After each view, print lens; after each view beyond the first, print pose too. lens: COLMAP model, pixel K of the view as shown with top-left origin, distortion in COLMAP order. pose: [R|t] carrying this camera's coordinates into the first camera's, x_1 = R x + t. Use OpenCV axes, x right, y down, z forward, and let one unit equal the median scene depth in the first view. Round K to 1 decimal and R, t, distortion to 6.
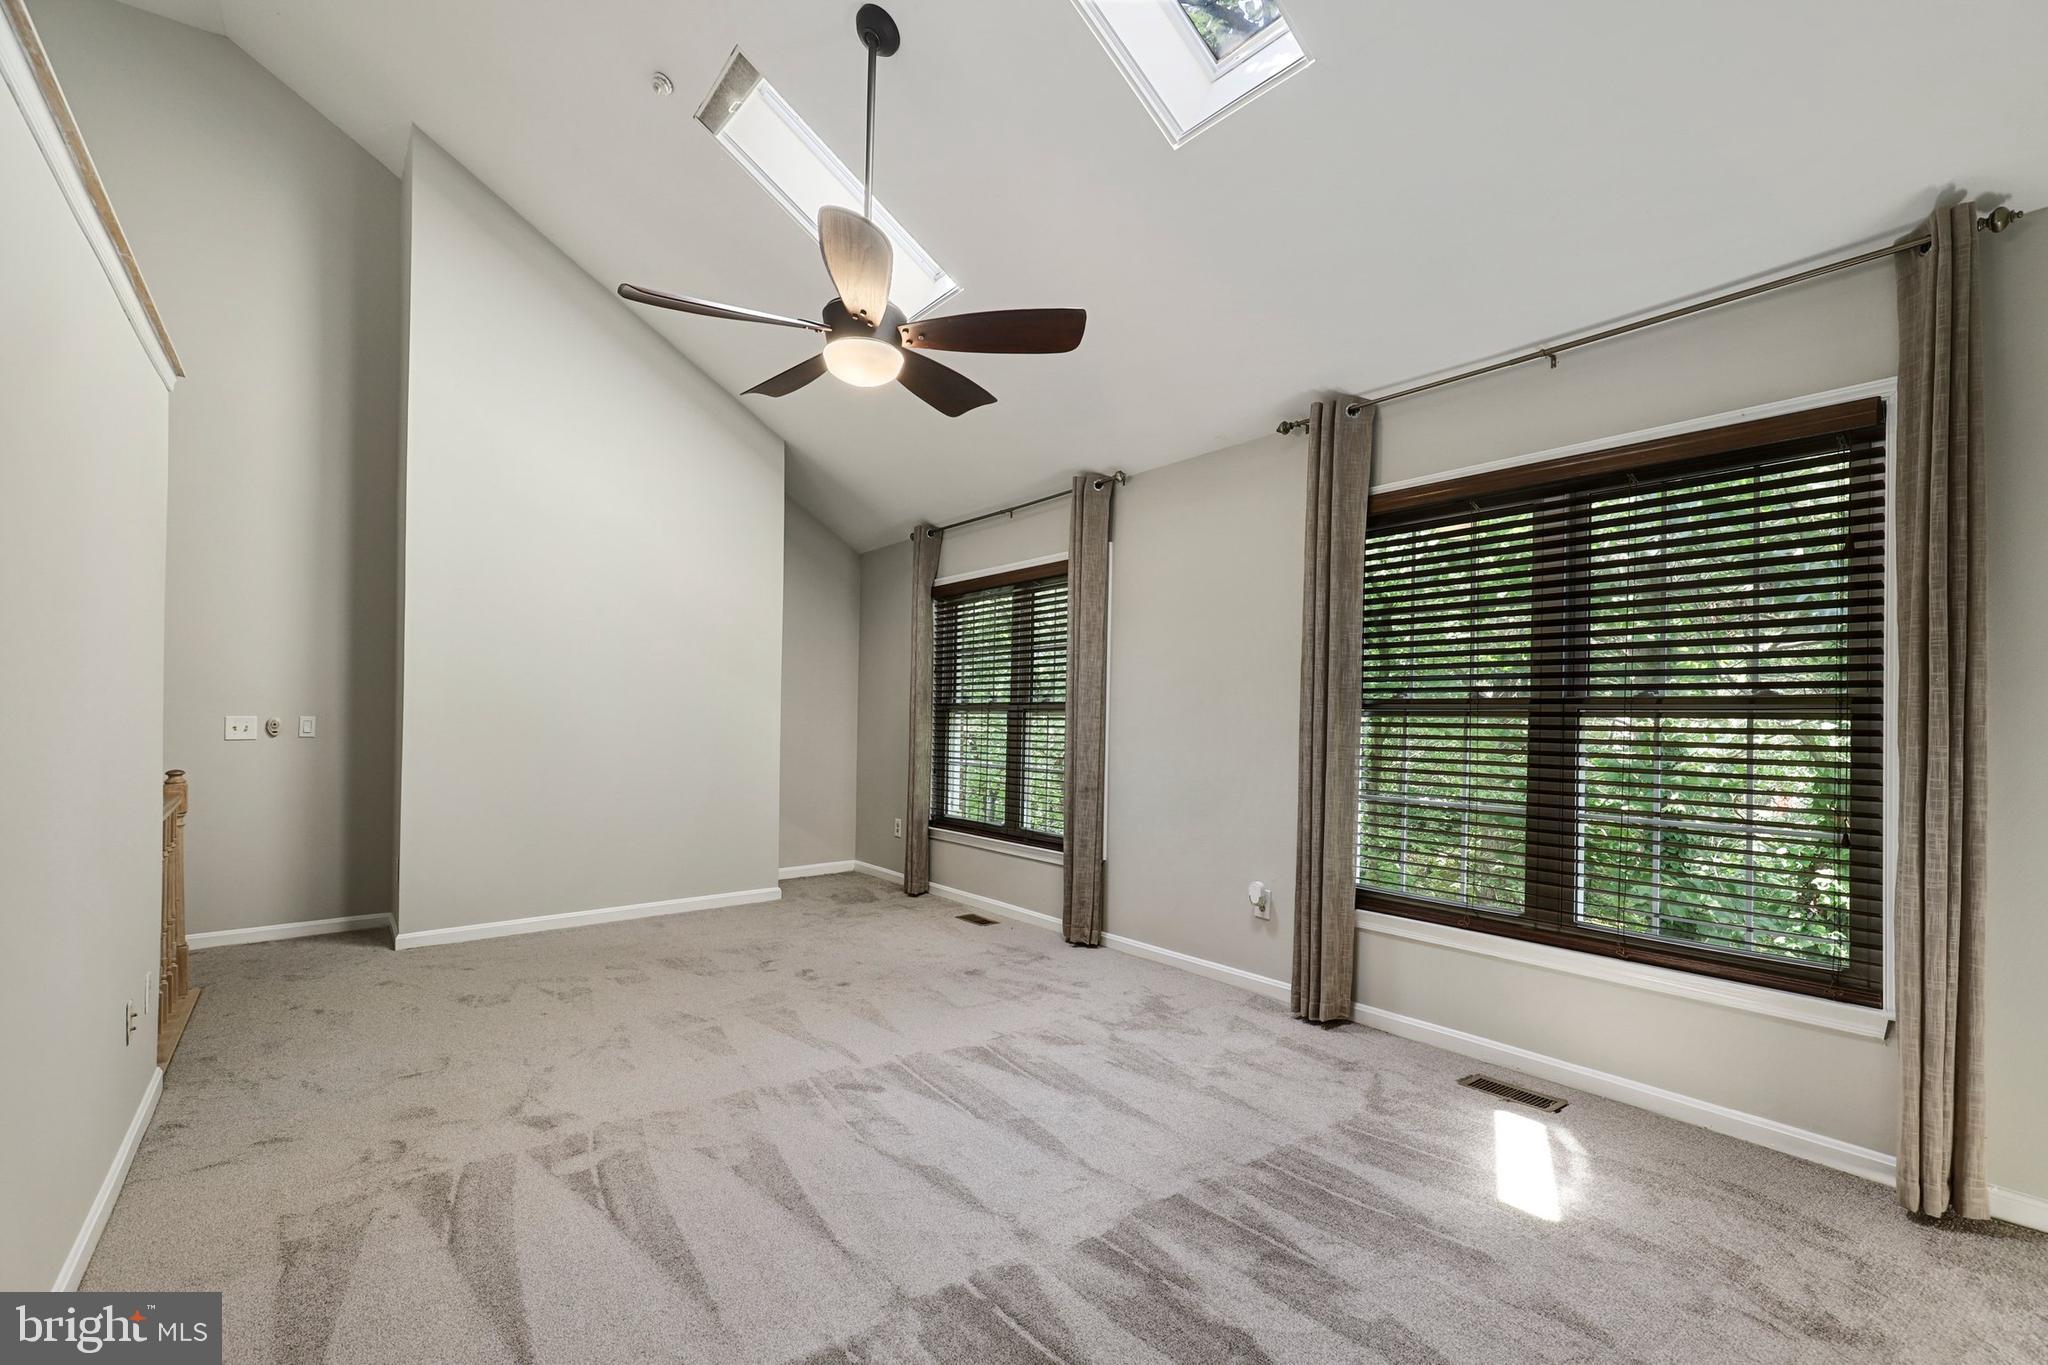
lens RADIAL K [[921.2, 0, 1031.0], [0, 921.2, 682.9], [0, 0, 1]] dist [0.000787, -0.000156]
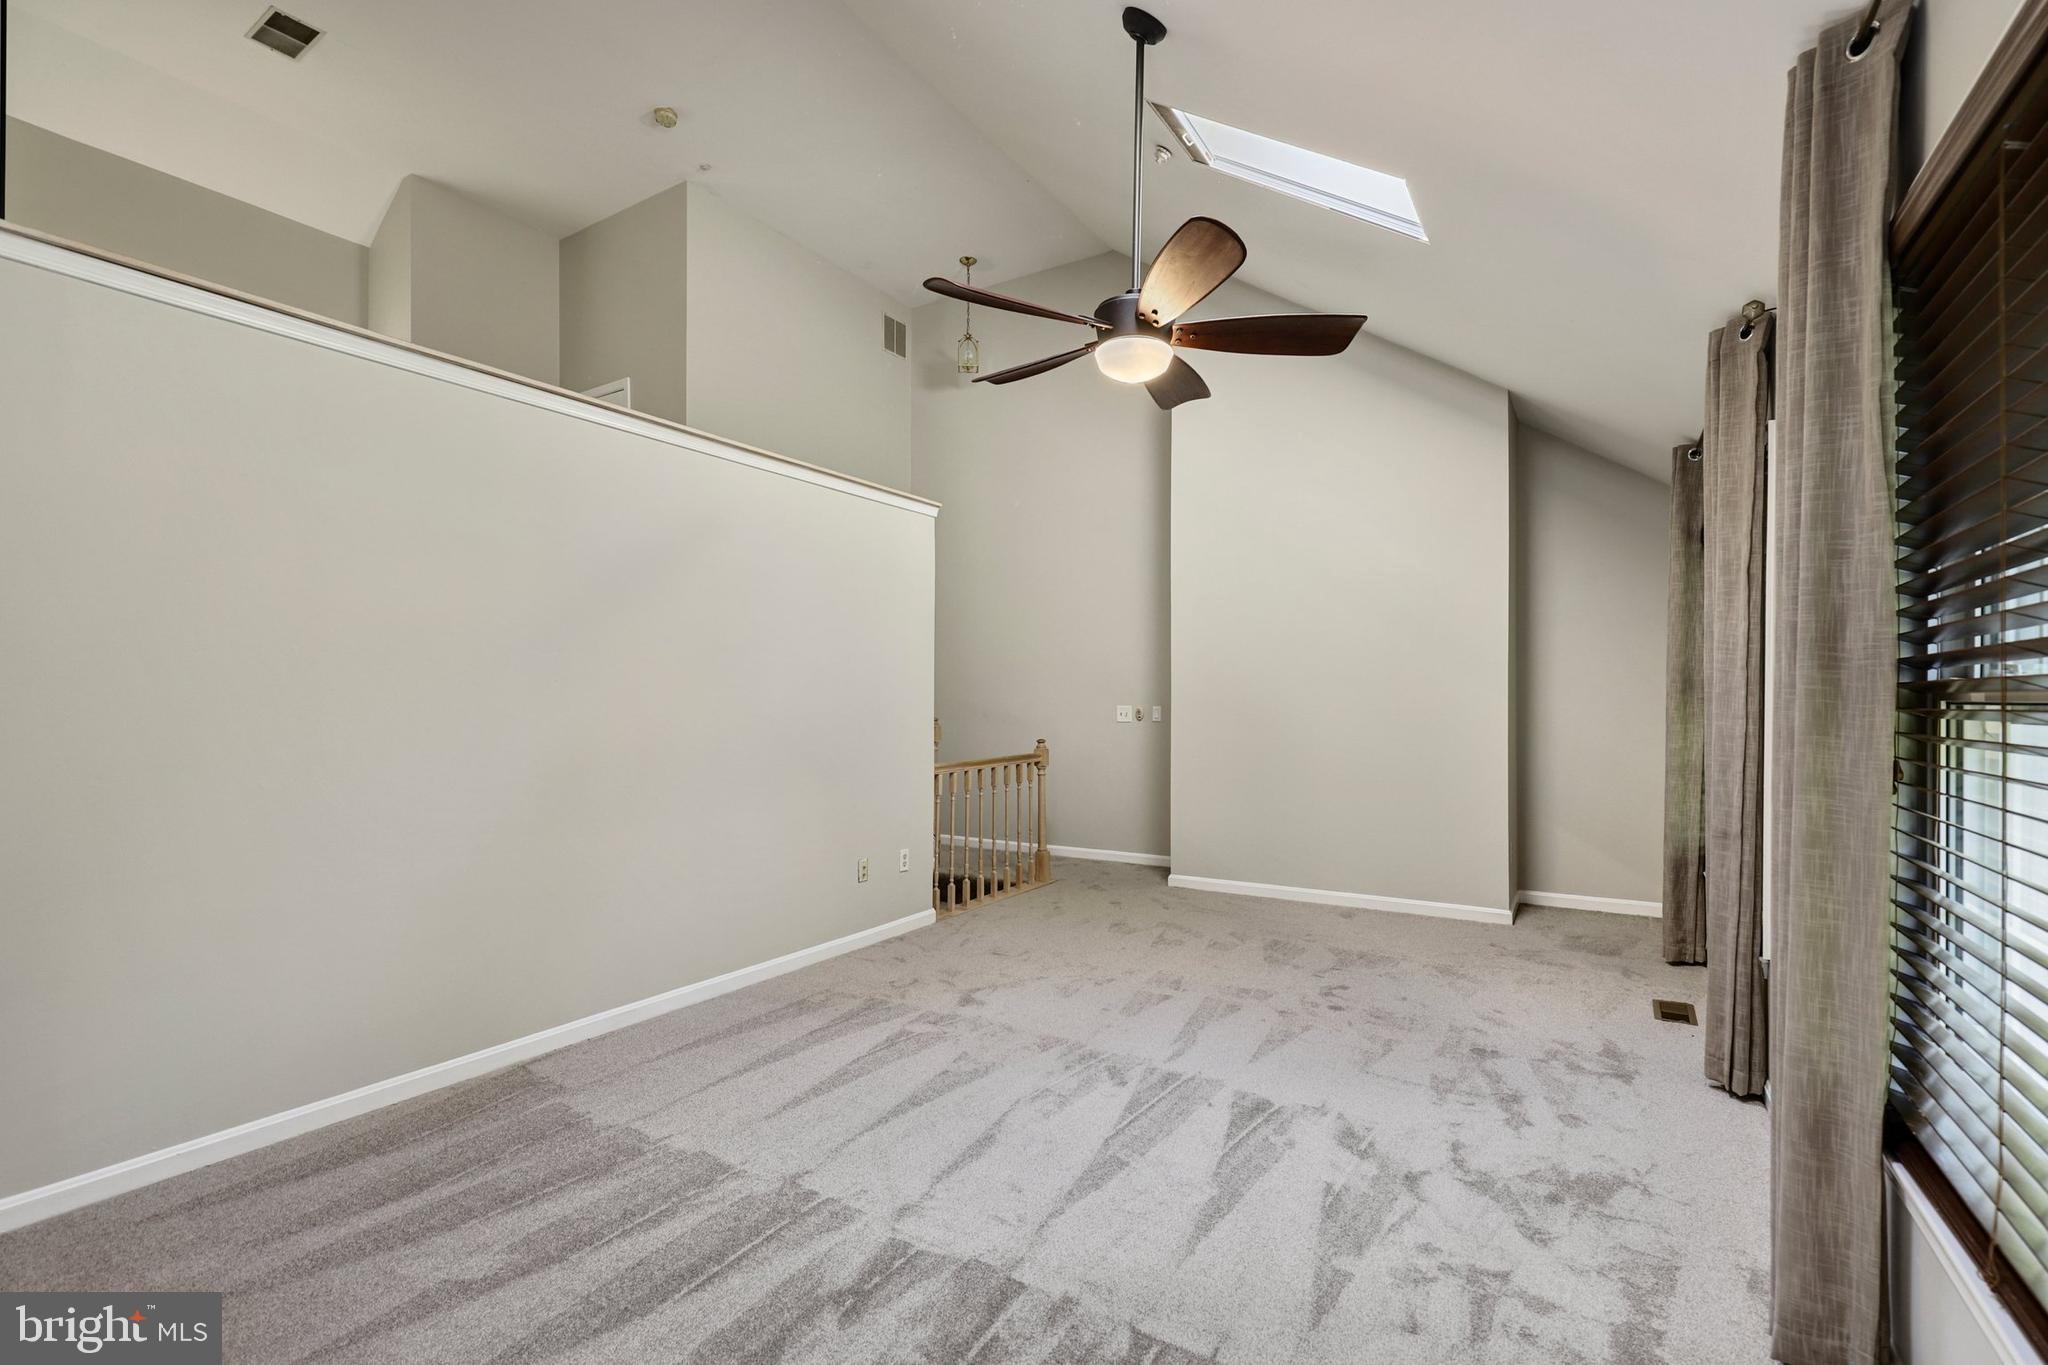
lens RADIAL K [[921.2, 0, 1031.0], [0, 921.2, 682.9], [0, 0, 1]] dist [0.000787, -0.000156]
pose [[0.366949, -0.014154, -0.930133, 0.690383], [0.022129, 0.999734, -0.006483, 0.009487], [0.929978, -0.018204, 0.367165, 0.514608]]
